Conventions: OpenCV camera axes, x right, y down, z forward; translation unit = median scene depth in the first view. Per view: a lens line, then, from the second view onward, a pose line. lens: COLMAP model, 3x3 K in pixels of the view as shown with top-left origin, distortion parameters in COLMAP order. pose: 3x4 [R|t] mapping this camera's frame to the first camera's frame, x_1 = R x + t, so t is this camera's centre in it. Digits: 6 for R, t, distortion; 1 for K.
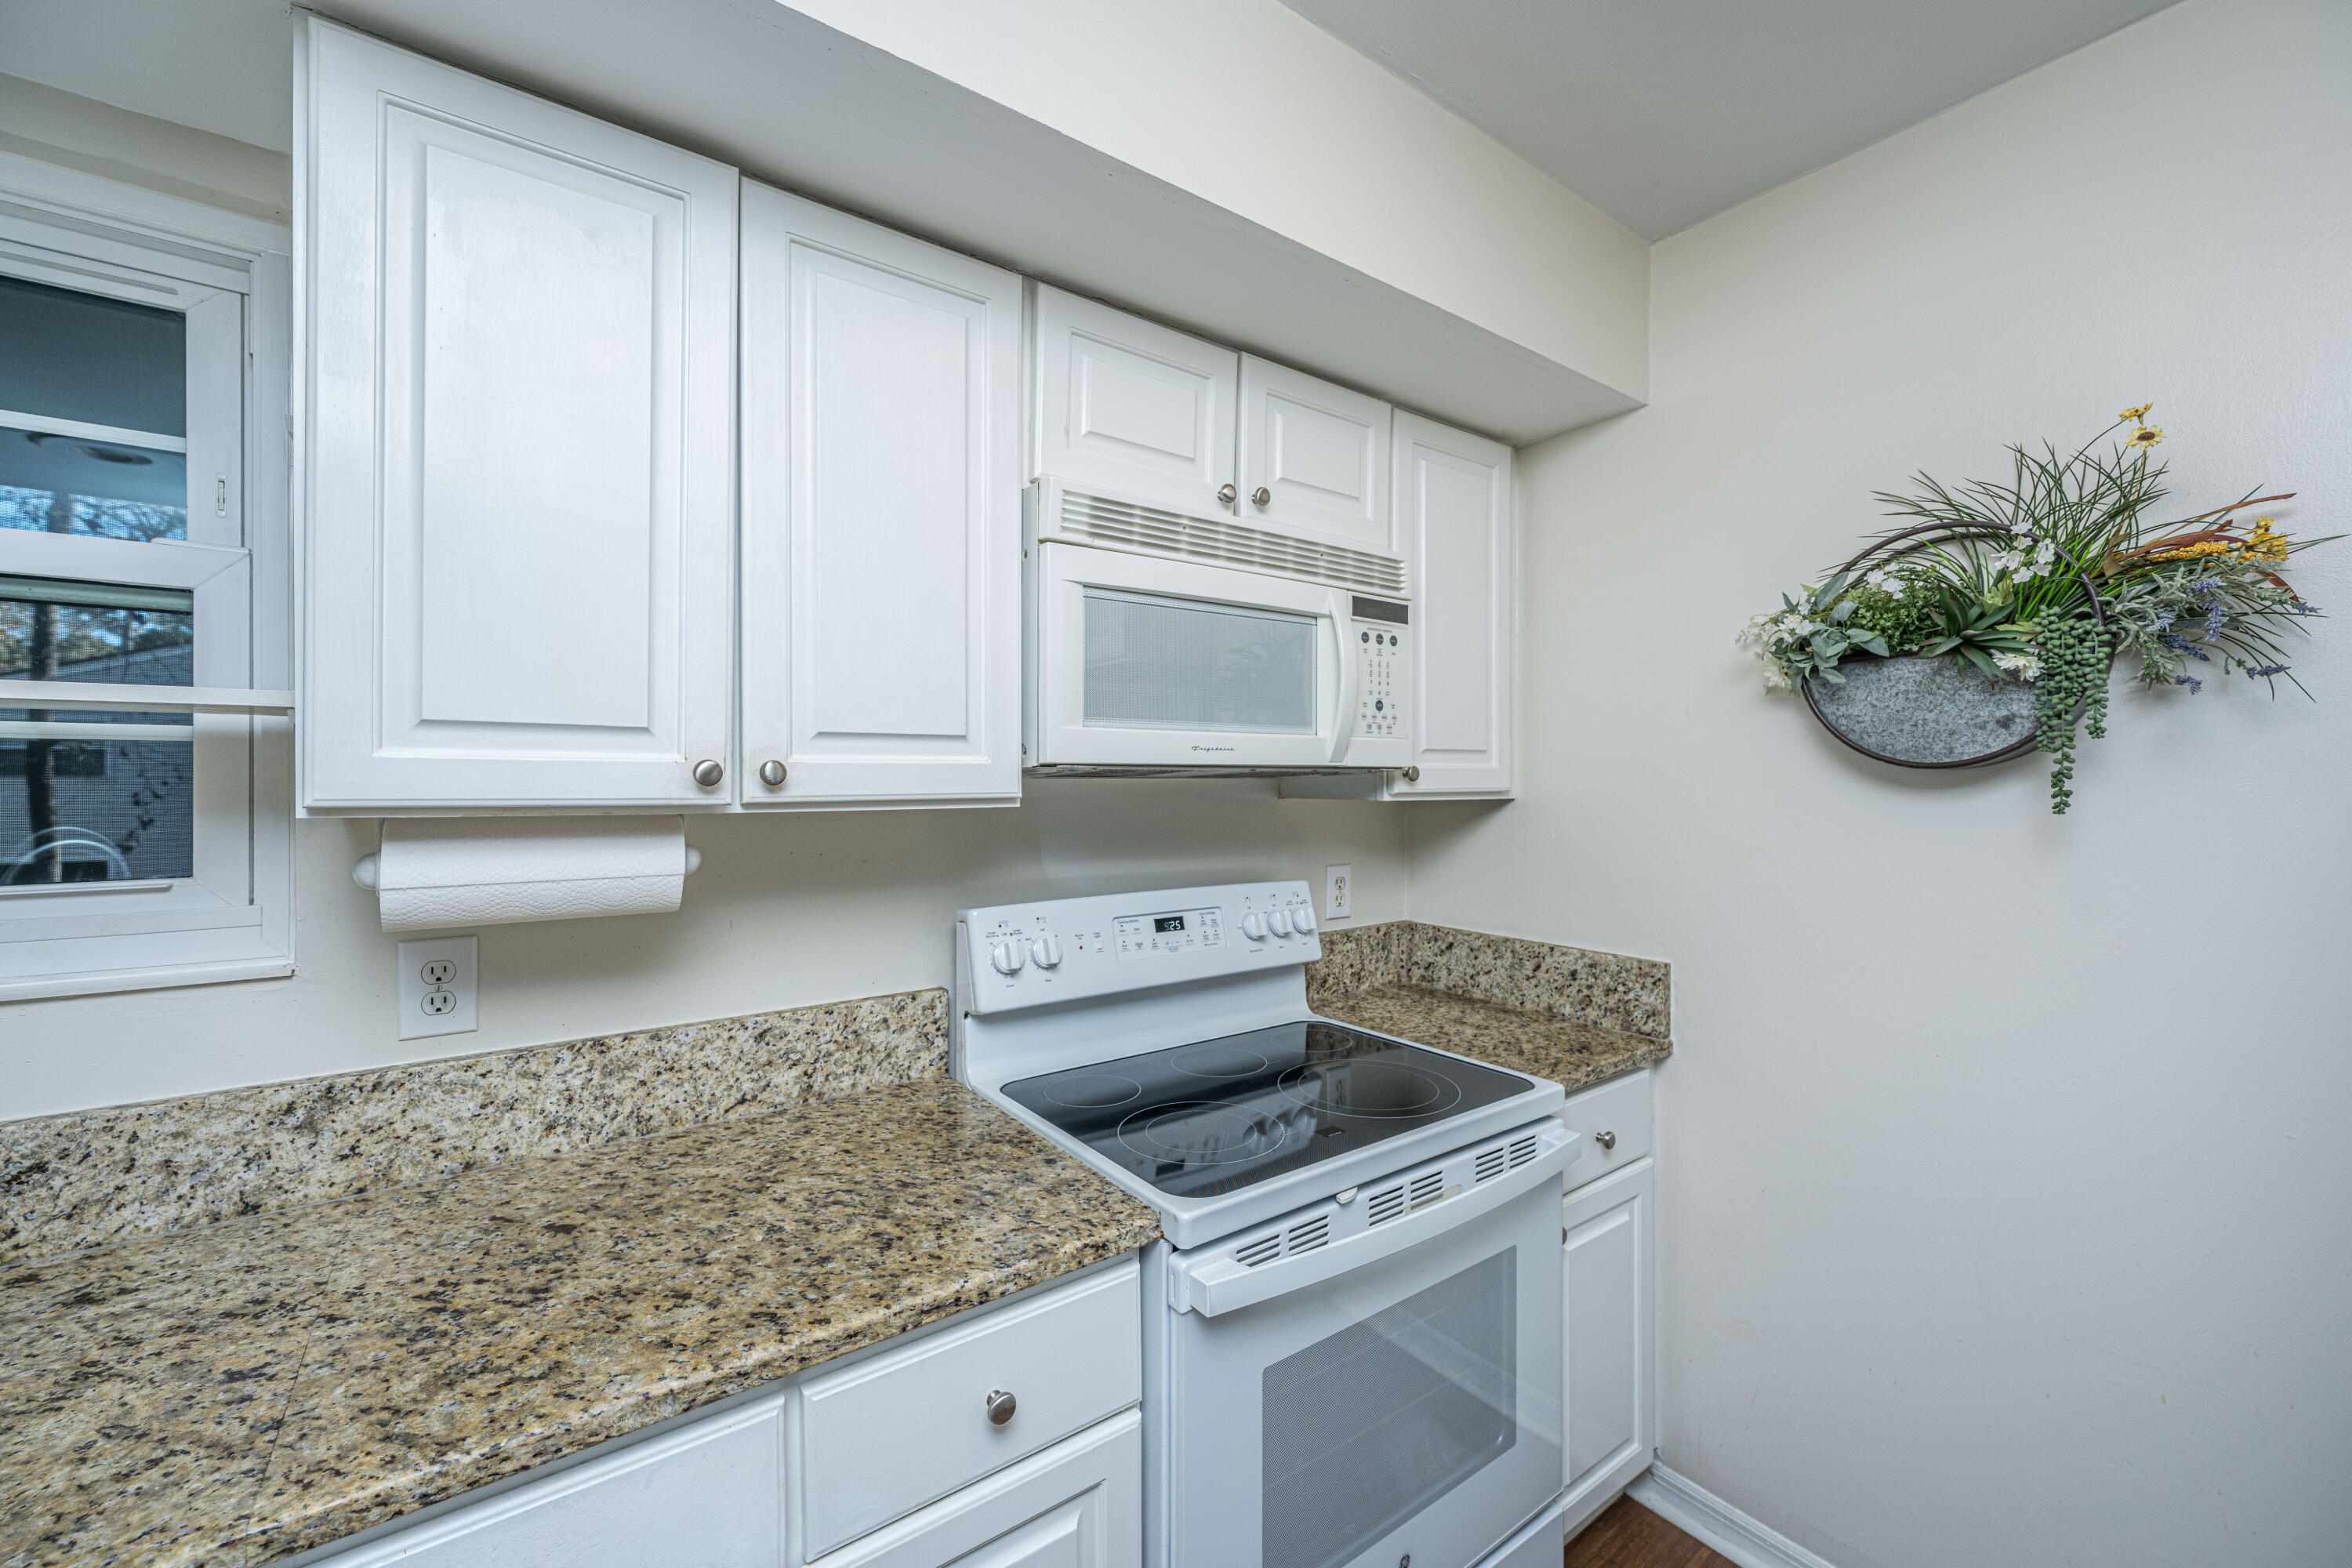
lens RADIAL K [[942.0, 0, 1184.1], [0, 942.0, 779.7], [0, 0, 1]] dist [-0.000189, -0.000163]
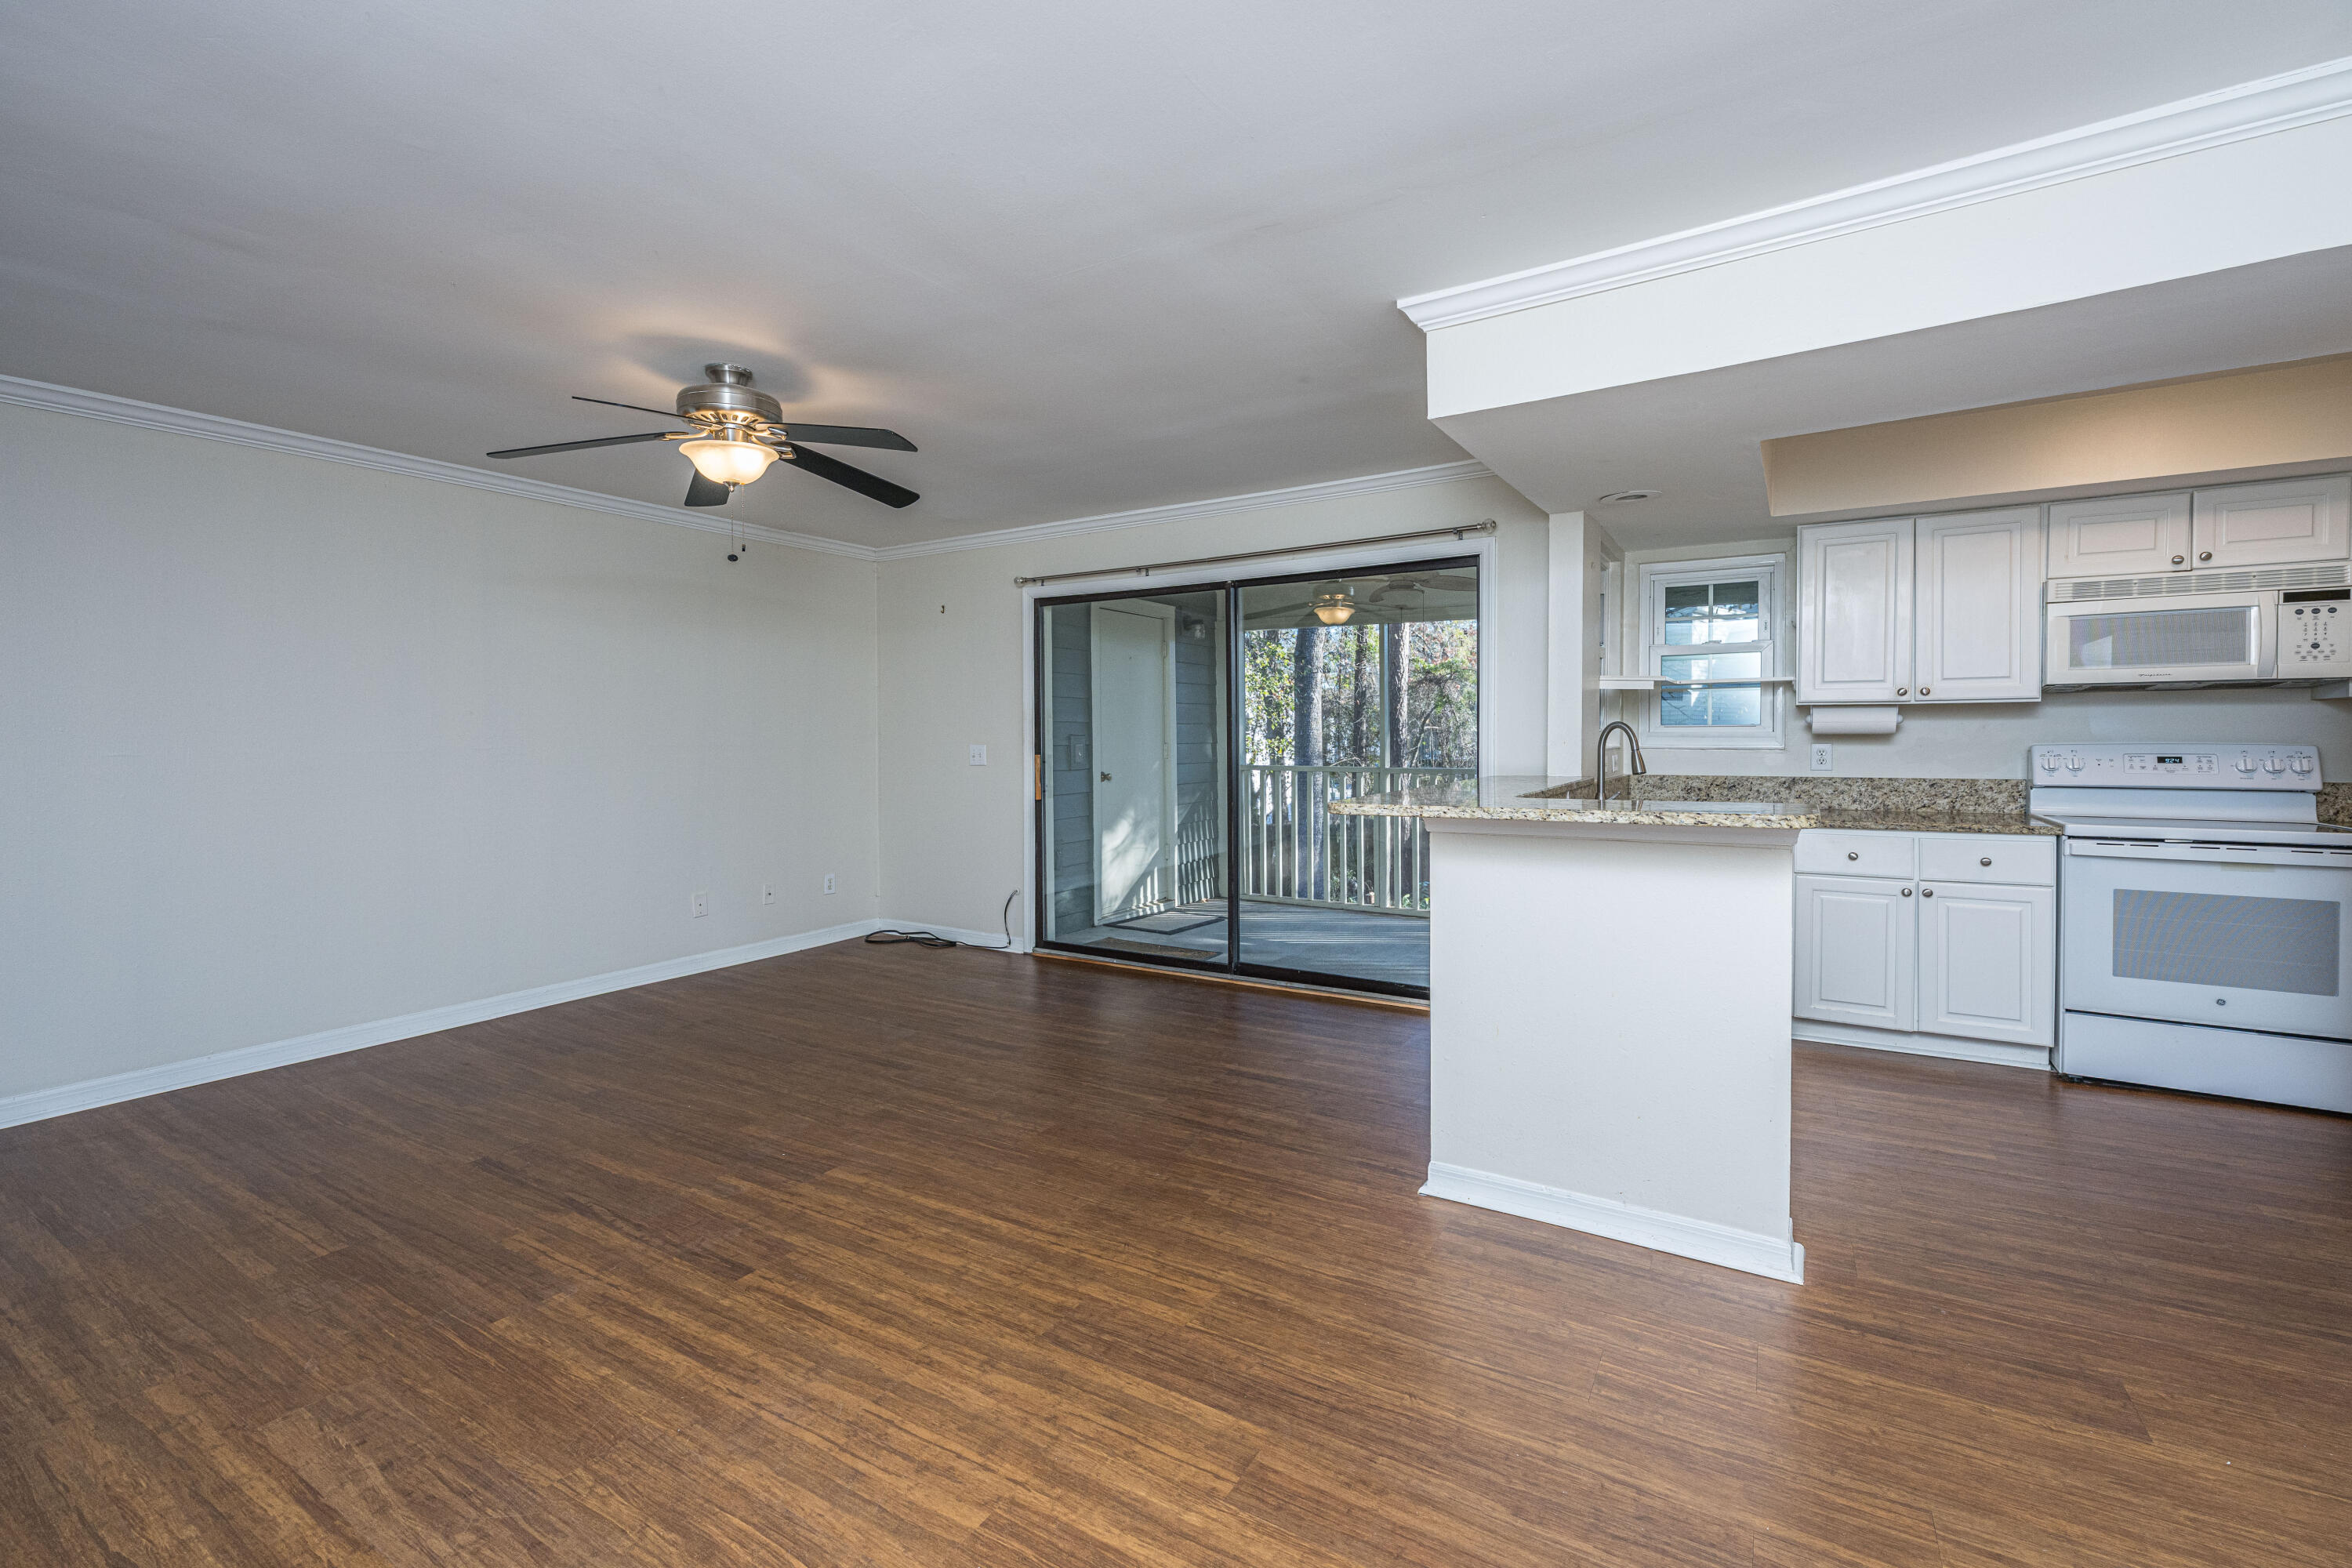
lens RADIAL K [[1031.0, 0, 1040.7], [0, 1031.0, 753.4], [0, 0, 1]] dist [0.001145, -0.000923]
pose [[0.310095, 0.009505, -0.950658, 1.713852], [-0.000736, 0.999952, 0.009758, 0.148430], [0.950705, -0.002326, 0.310087, -2.584808]]
